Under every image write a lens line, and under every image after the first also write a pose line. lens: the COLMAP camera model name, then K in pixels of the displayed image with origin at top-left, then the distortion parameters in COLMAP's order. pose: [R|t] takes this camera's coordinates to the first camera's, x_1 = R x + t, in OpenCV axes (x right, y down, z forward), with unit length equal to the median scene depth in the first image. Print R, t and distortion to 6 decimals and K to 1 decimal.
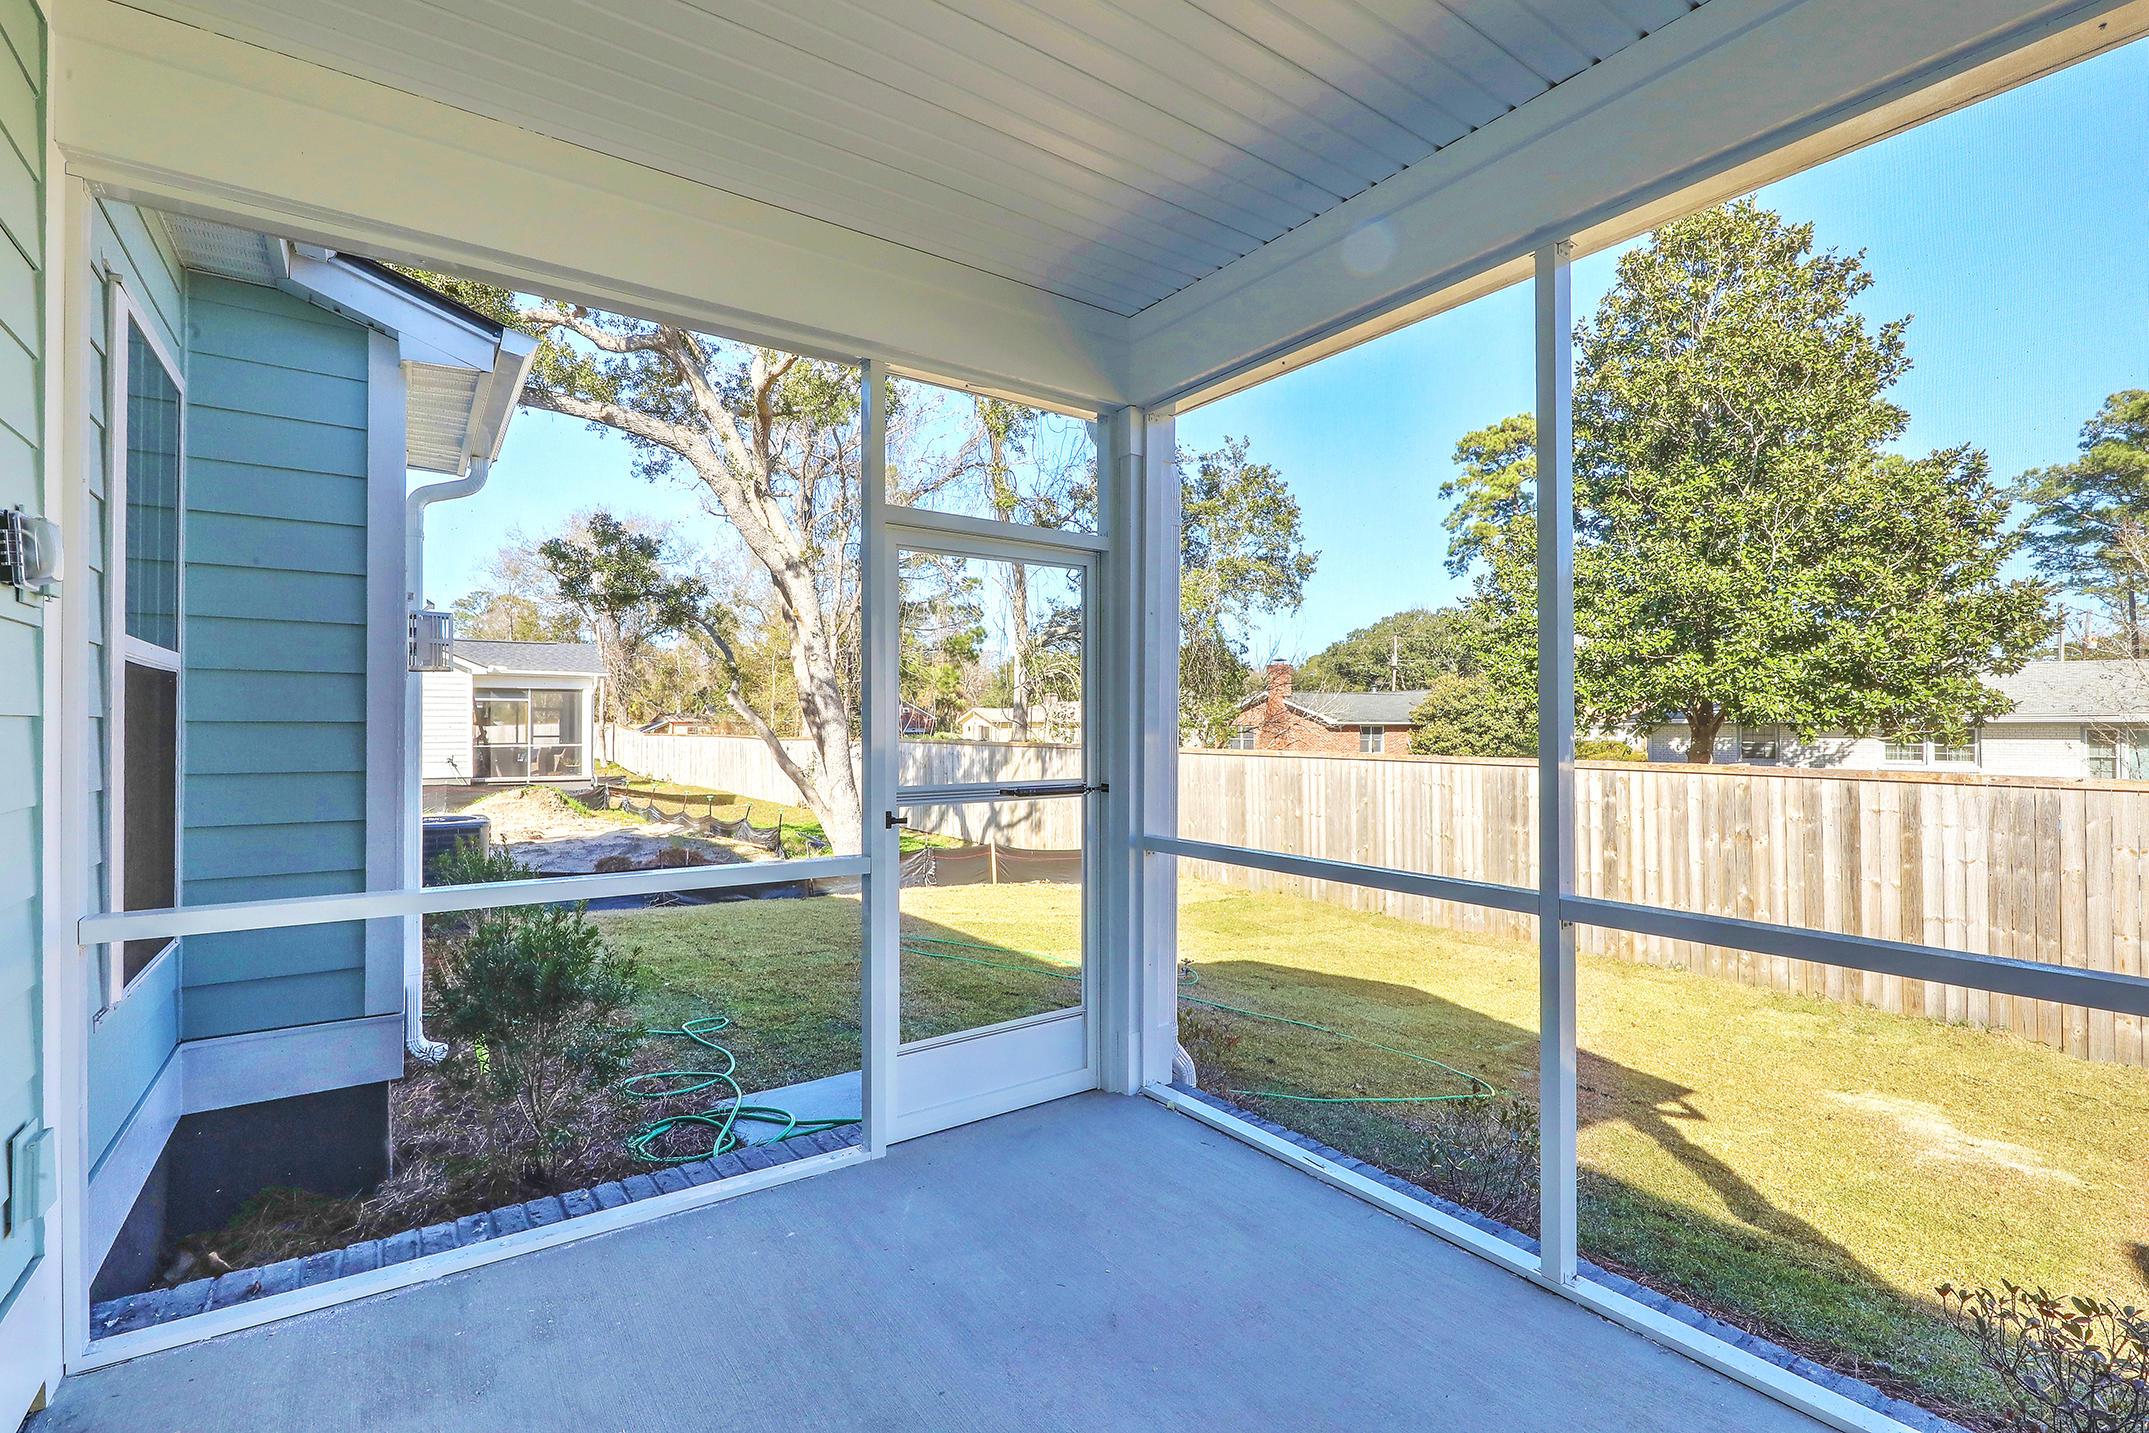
lens RADIAL K [[976.5, 0, 1080.2], [0, 976.5, 720.4], [0, 0, 1]] dist [-0.000775, 0.000579]
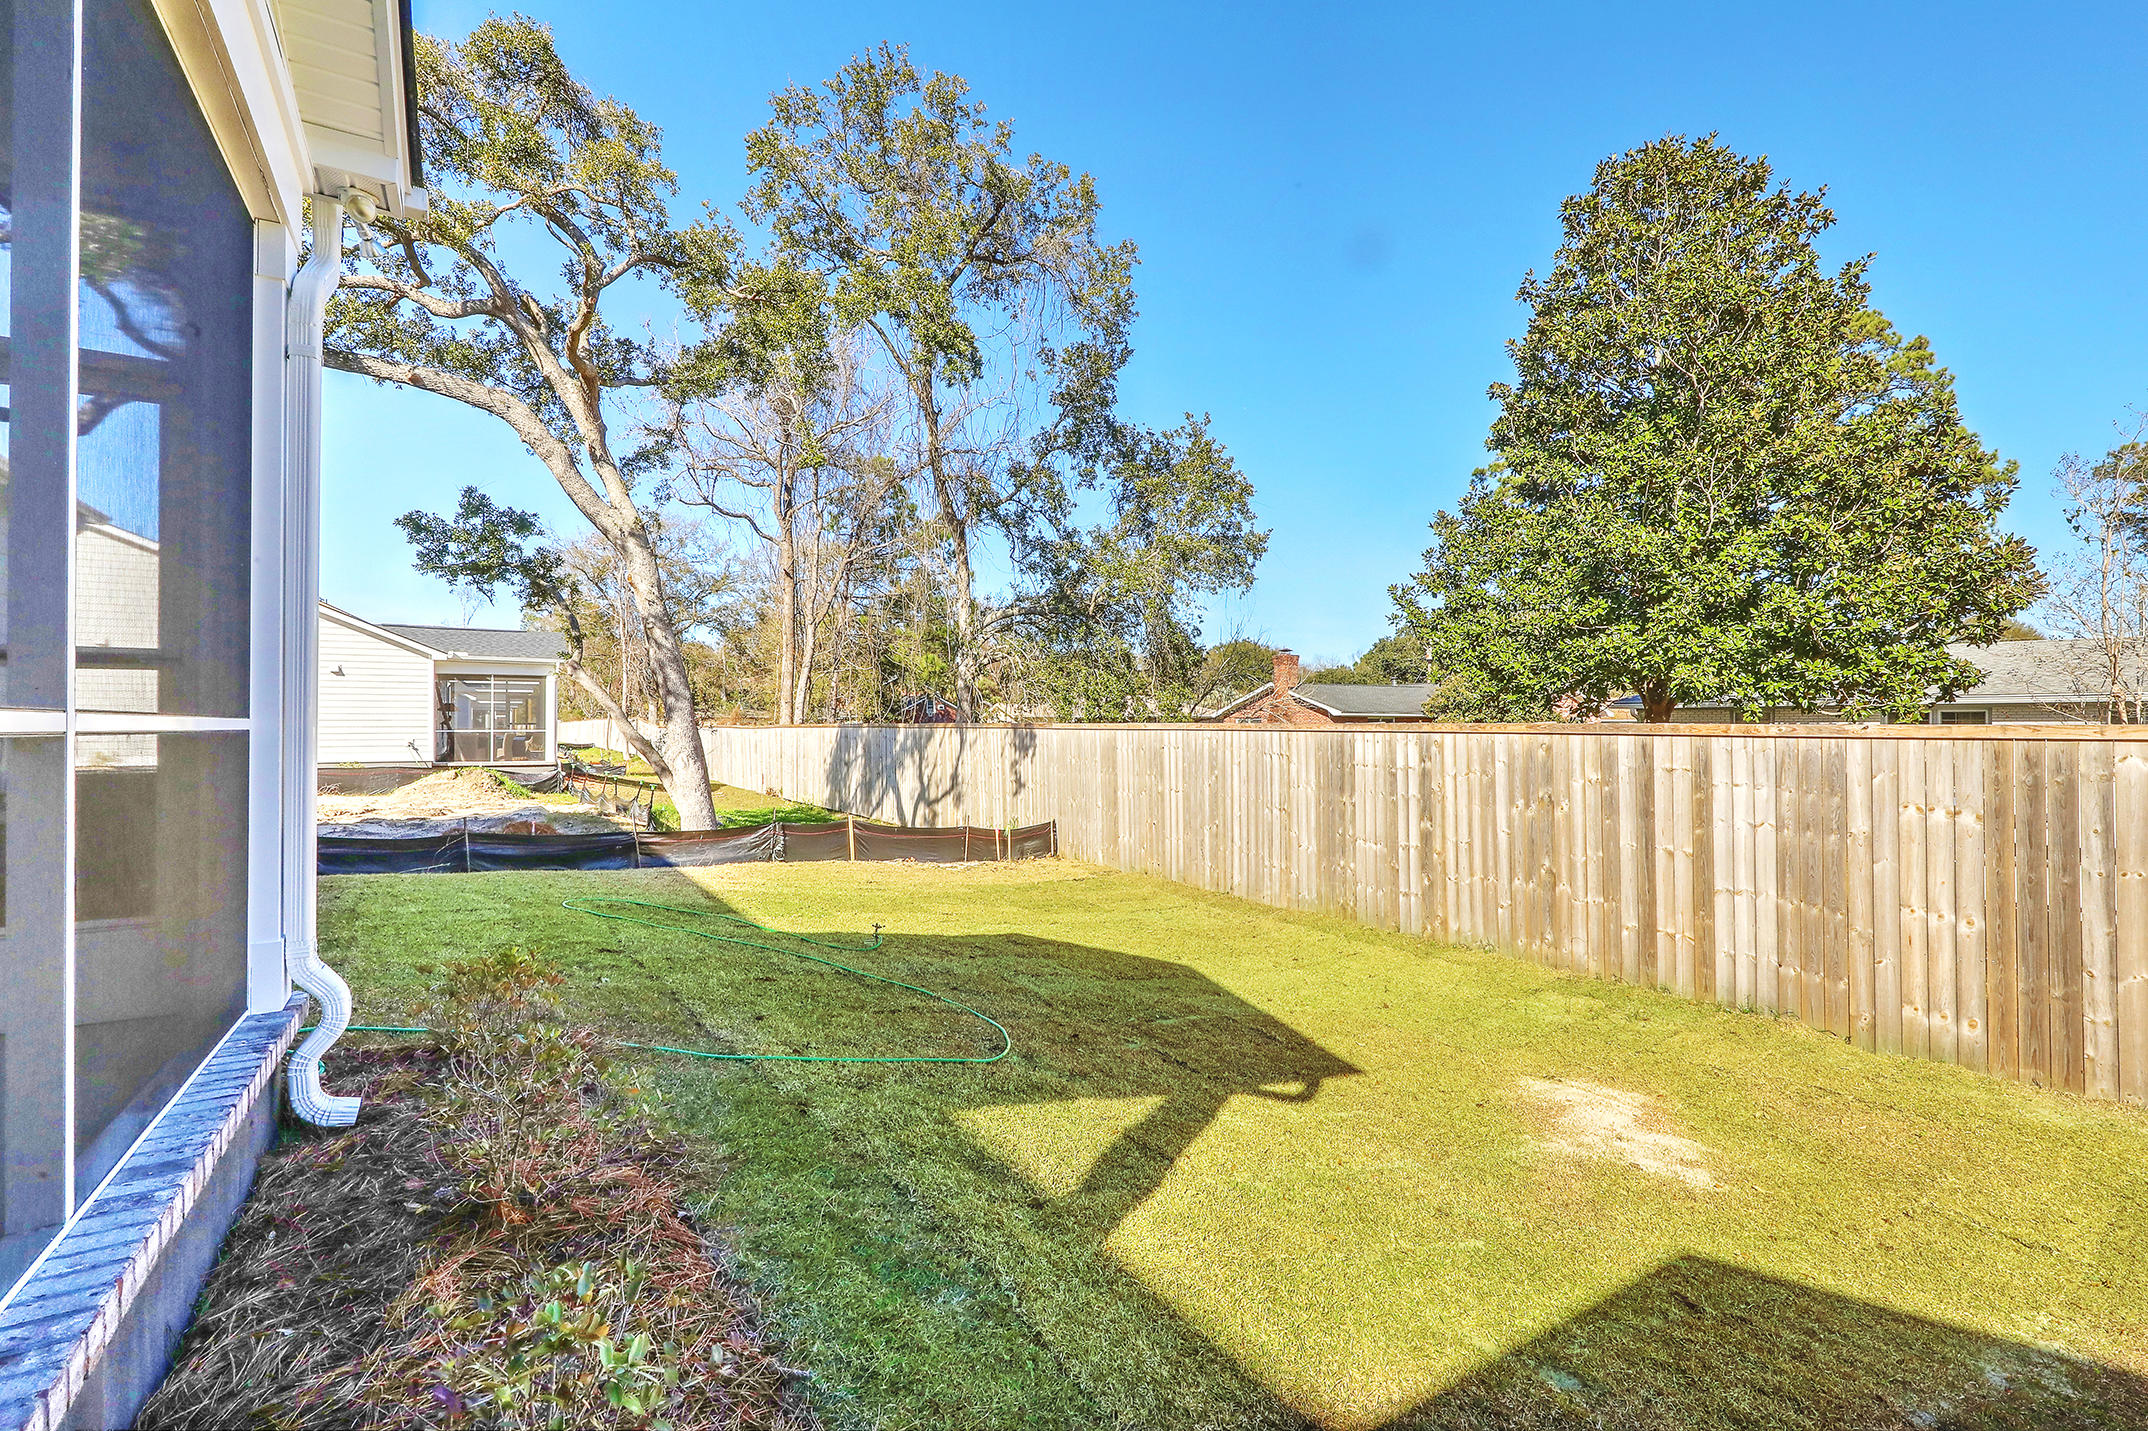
lens RADIAL K [[976.0, 0, 1083.2], [0, 976.0, 717.0], [0, 0, 1]] dist [-0.000775, 0.000579]
pose [[0.997806, -0.000517, -0.066204, 0.196257], [0.000156, 0.999985, -0.005457, 0.028400], [0.066205, 0.005434, 0.997791, 0.046795]]
